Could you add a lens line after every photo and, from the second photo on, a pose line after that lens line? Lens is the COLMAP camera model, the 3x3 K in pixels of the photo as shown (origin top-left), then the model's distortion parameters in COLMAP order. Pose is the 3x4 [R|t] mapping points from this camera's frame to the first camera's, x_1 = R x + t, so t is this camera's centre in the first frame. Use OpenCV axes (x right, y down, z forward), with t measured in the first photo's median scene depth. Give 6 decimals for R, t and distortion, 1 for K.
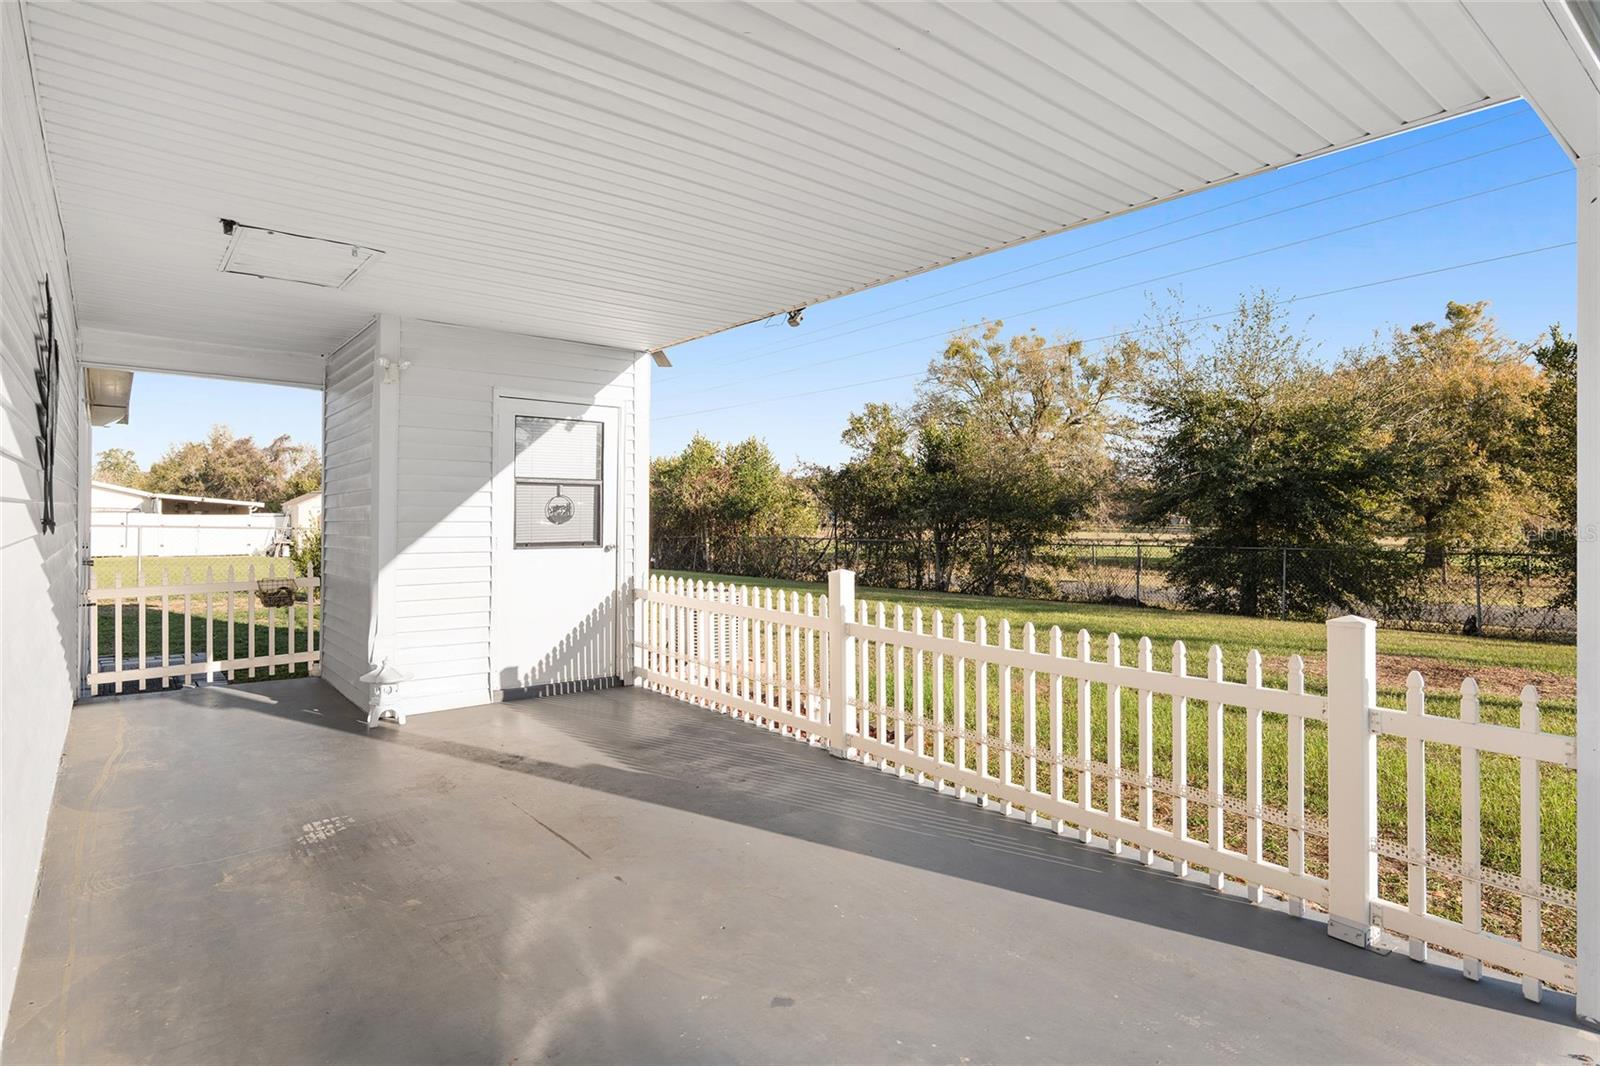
lens RADIAL K [[850.6, 0, 808.8], [0, 850.6, 511.9], [0, 0, 1]] dist [-0.001072, -0.000376]
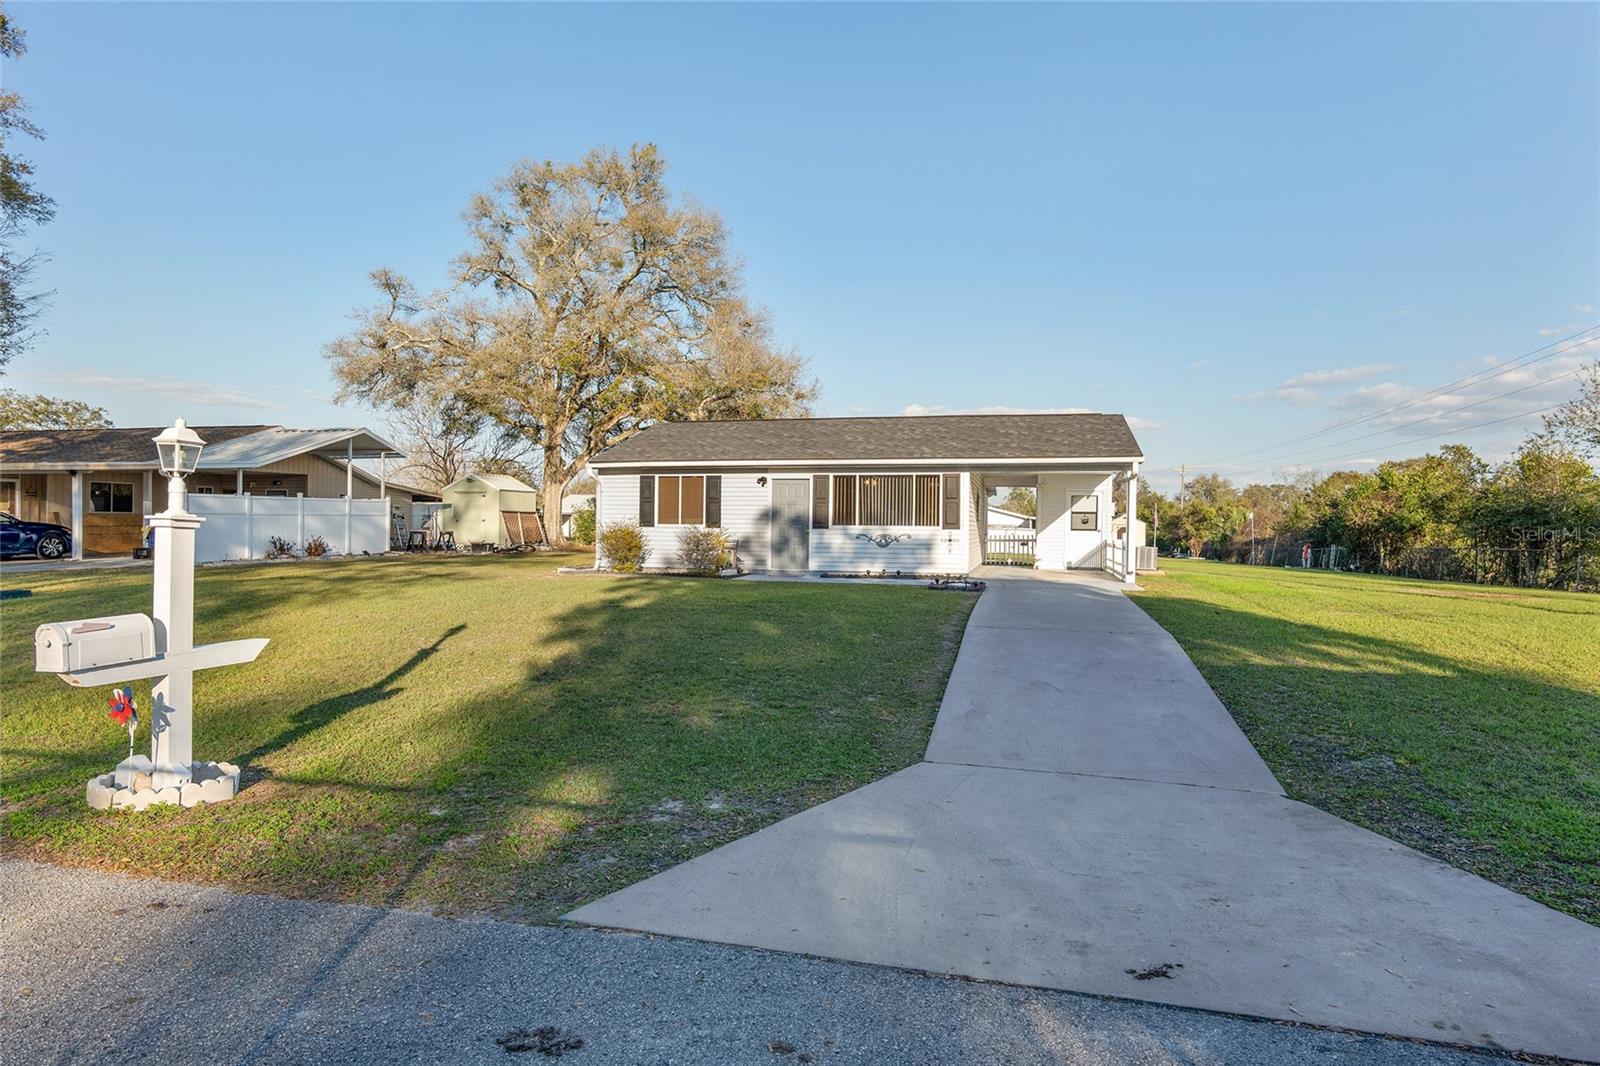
lens RADIAL K [[884.8, 0, 800.0], [0, 884.8, 533.0], [0, 0, 1]] dist [0.001243, 0.001022]
pose [[0.595990, 0.006453, -0.802966, 1.980376], [-0.006855, 0.999972, 0.002948, 0.048001], [0.802963, 0.003748, 0.596017, -2.196271]]
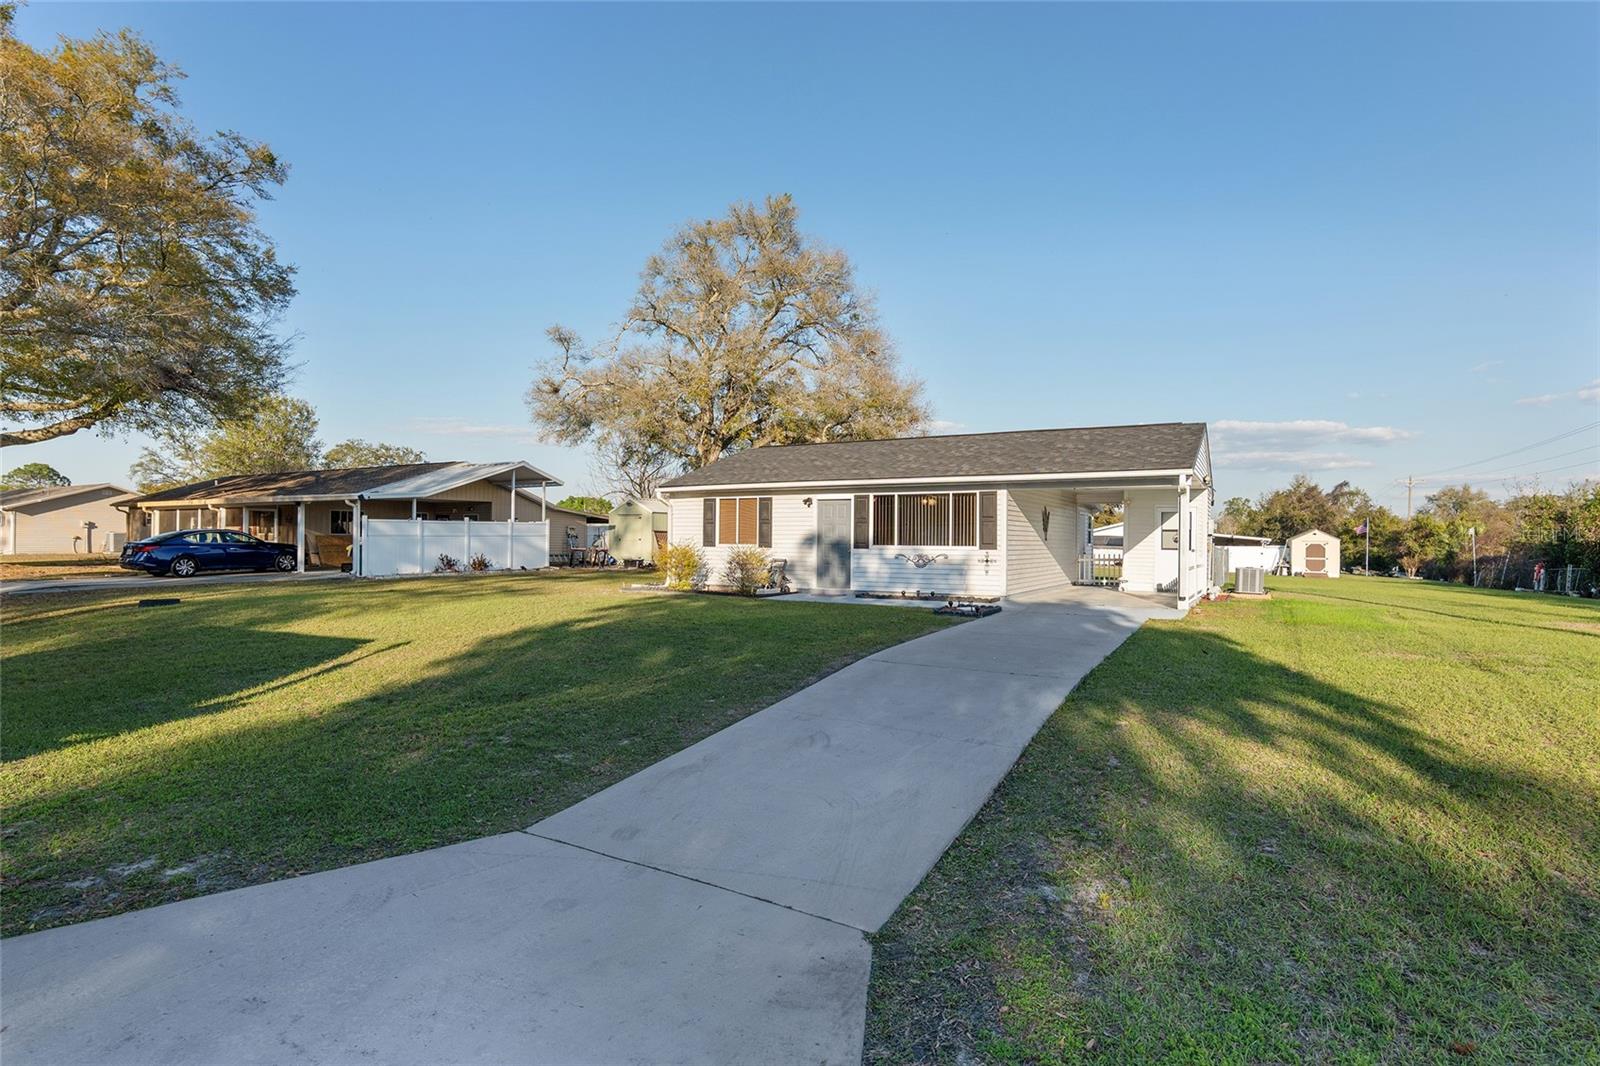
lens RADIAL K [[803.9, 0, 800.0], [0, 803.9, 533.0], [0, 0, 1]] dist [-0.003256, -0.000251]
pose [[0.360609, -0.011204, -0.932650, 2.089754], [-0.006215, 0.999877, -0.014414, 0.029073], [0.932696, 0.010994, 0.360495, -1.514661]]
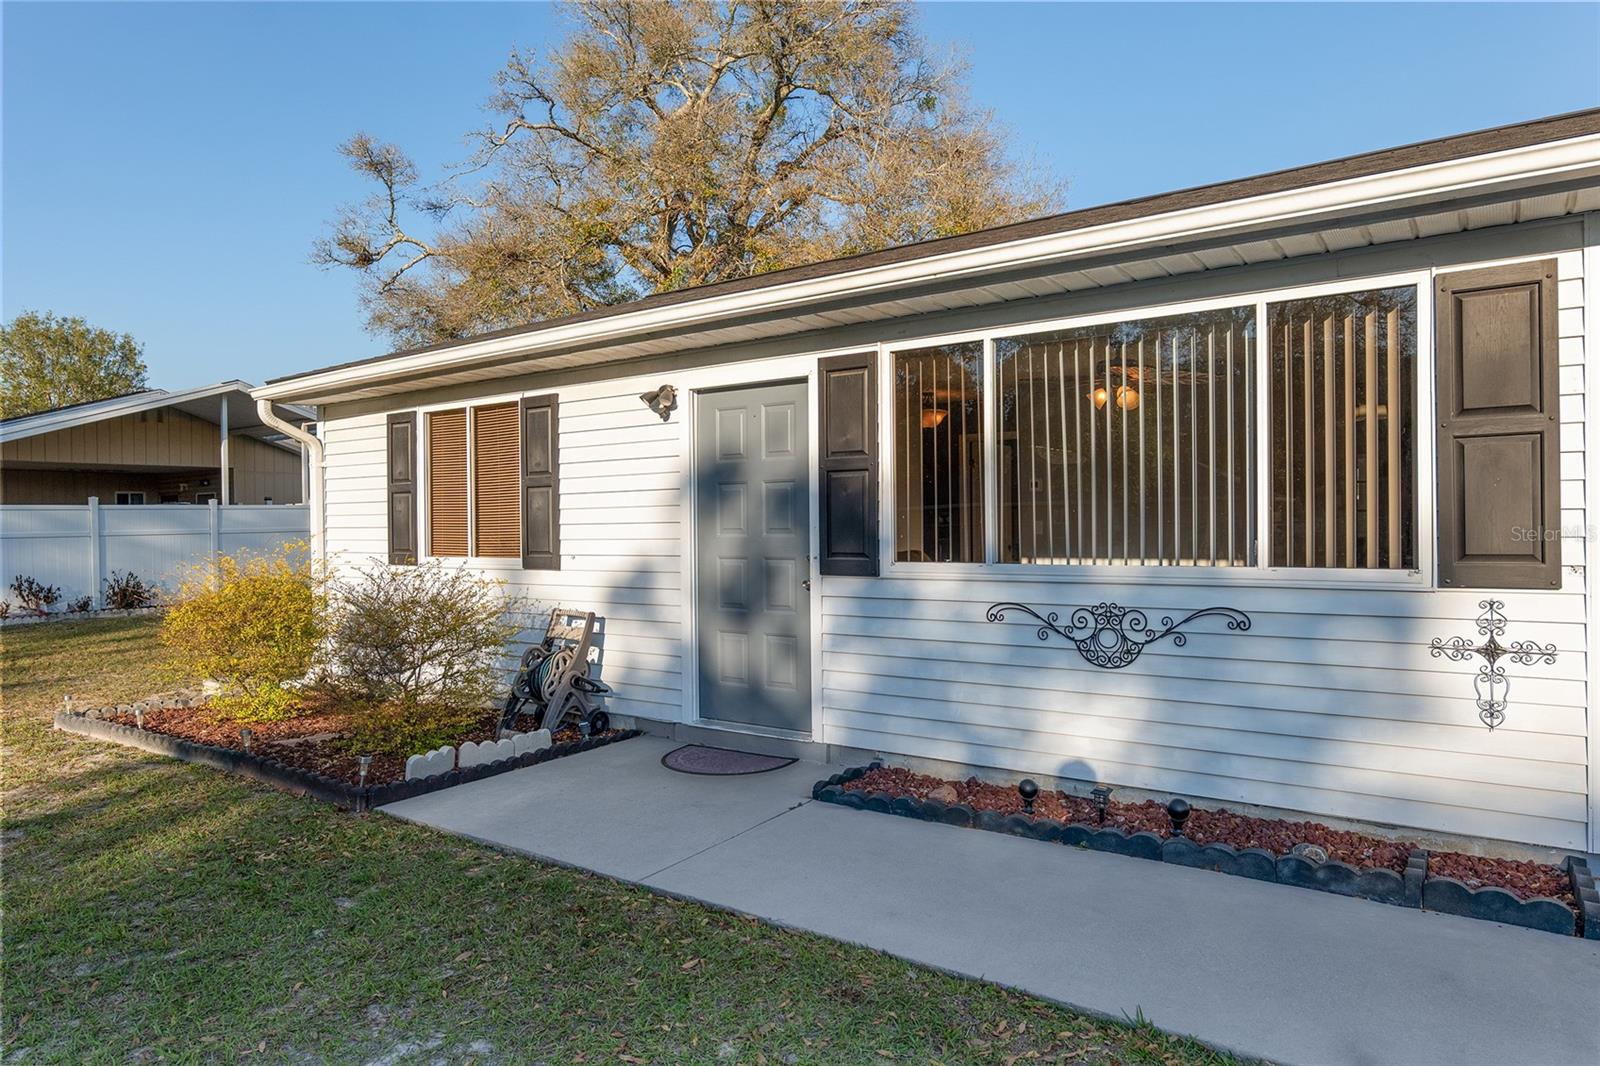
lens RADIAL K [[982.6, 0, 800.0], [0, 982.6, 533.0], [0, 0, 1]] dist [0.000636, 0.000209]
pose [[0.264341, -0.000165, -0.964429, 0.344563], [0.013434, 0.999904, 0.003511, 0.001309], [0.964336, -0.013884, 0.264318, -0.563637]]
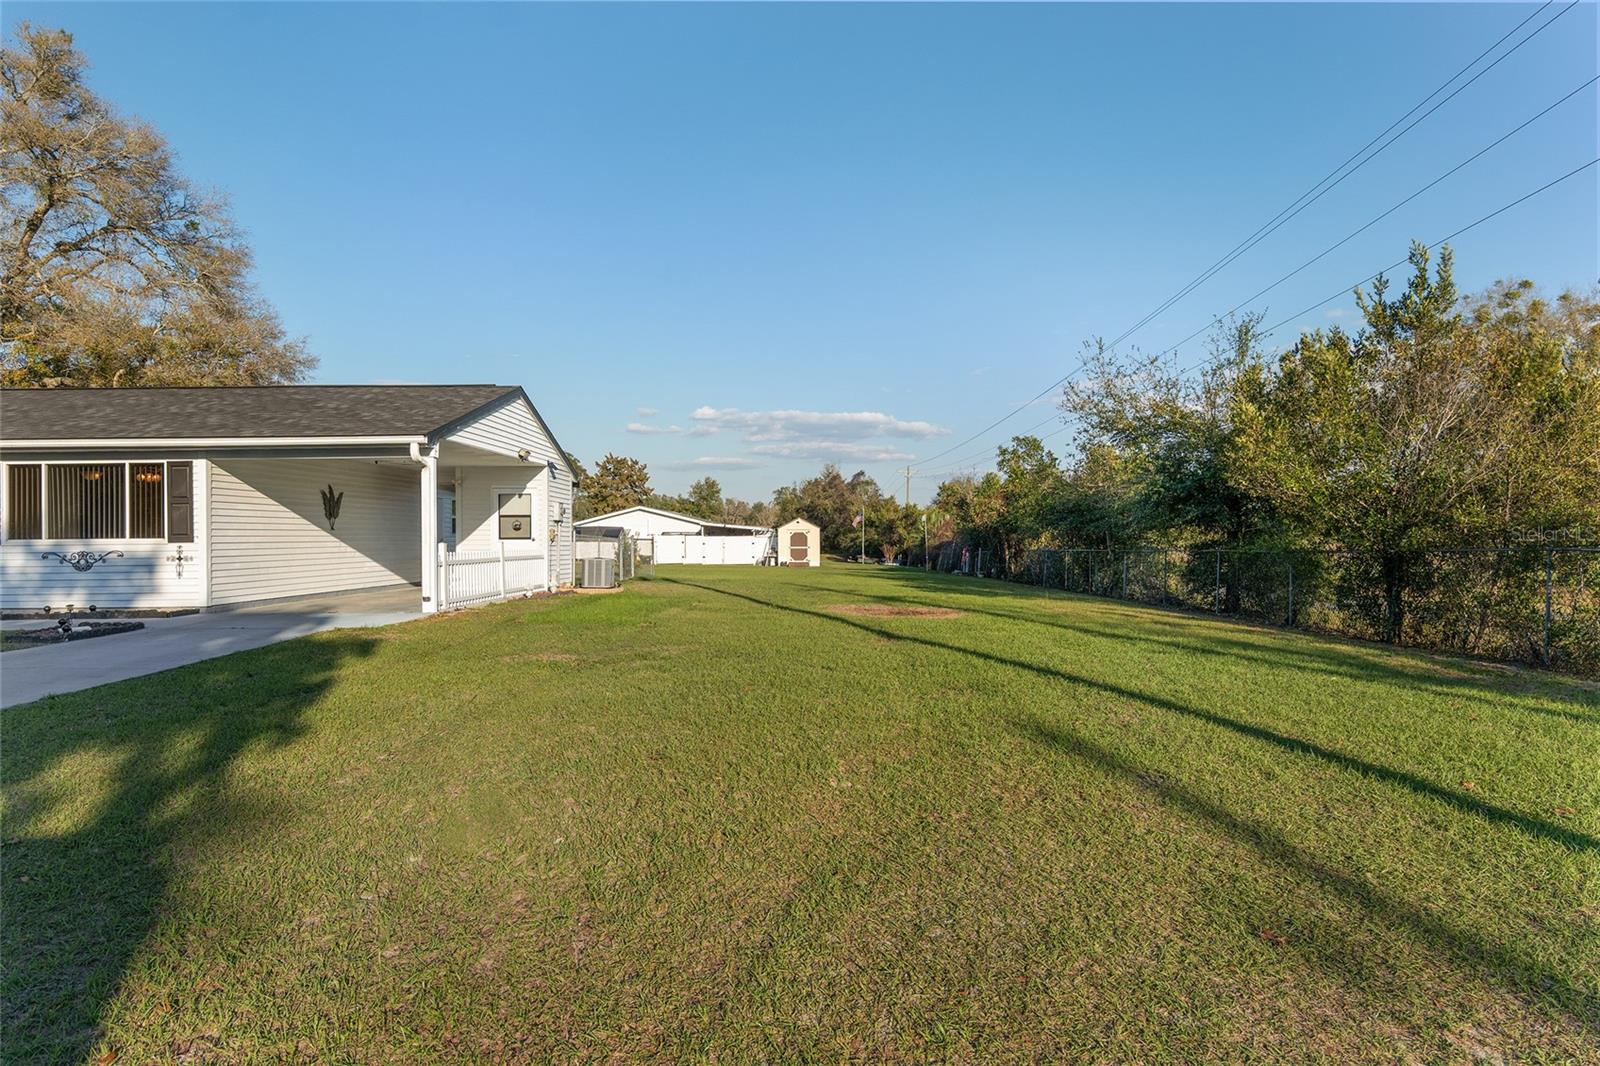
lens RADIAL K [[932.6, 0, 806.5], [0, 932.6, 532.7], [0, 0, 1]] dist [0.002079, 0.000733]
pose [[0.762577, -0.013842, -0.646749, 2.378944], [0.012817, 0.999898, -0.006288, 0.050174], [0.646770, -0.003494, 0.762677, -0.724899]]
